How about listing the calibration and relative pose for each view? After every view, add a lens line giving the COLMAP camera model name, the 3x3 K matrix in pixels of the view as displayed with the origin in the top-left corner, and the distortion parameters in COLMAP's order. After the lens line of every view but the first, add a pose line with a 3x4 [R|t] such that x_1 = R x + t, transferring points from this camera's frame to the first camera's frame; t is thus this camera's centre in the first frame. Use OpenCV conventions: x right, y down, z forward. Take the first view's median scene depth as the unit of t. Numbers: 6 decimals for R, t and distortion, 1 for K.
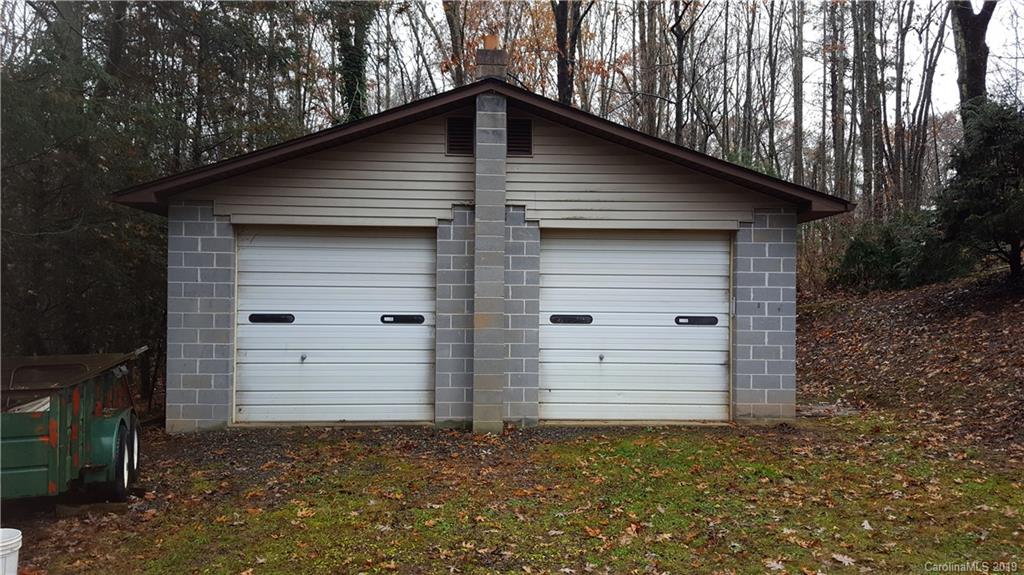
lens RADIAL K [[844.5, 0, 512.0], [0, 844.5, 287.5], [0, 0, 1]] dist [0.006931, 0.001449]
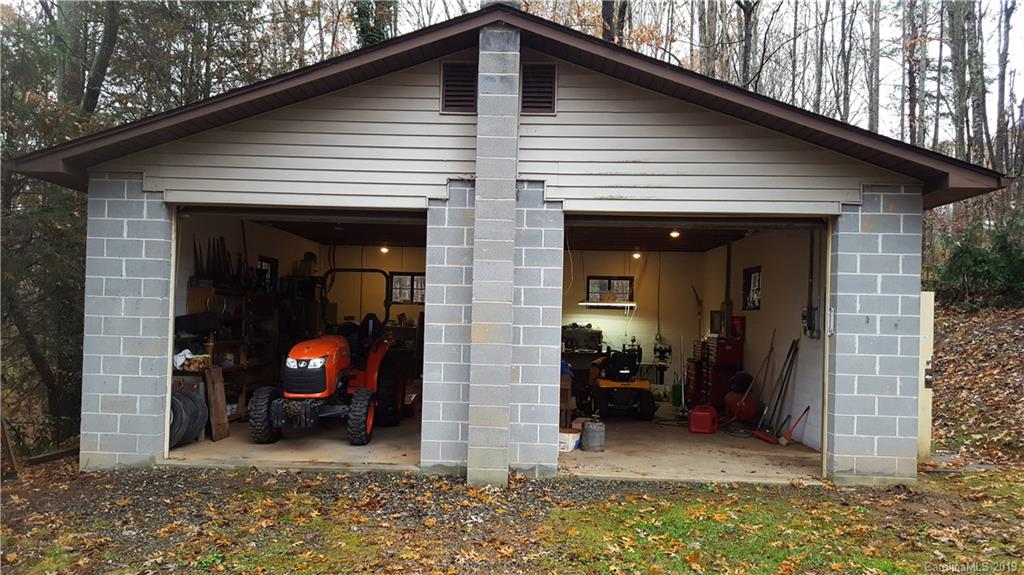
lens RADIAL K [[843.3, 0, 481.9], [0, 843.3, 301.6], [0, 0, 1]] dist [0.070032, -0.161979]
pose [[0.995516, 0.015976, -0.093239, 0.031987], [-0.016230, 0.999866, -0.001960, 0.012490], [0.093196, 0.003465, 0.995642, 0.250843]]
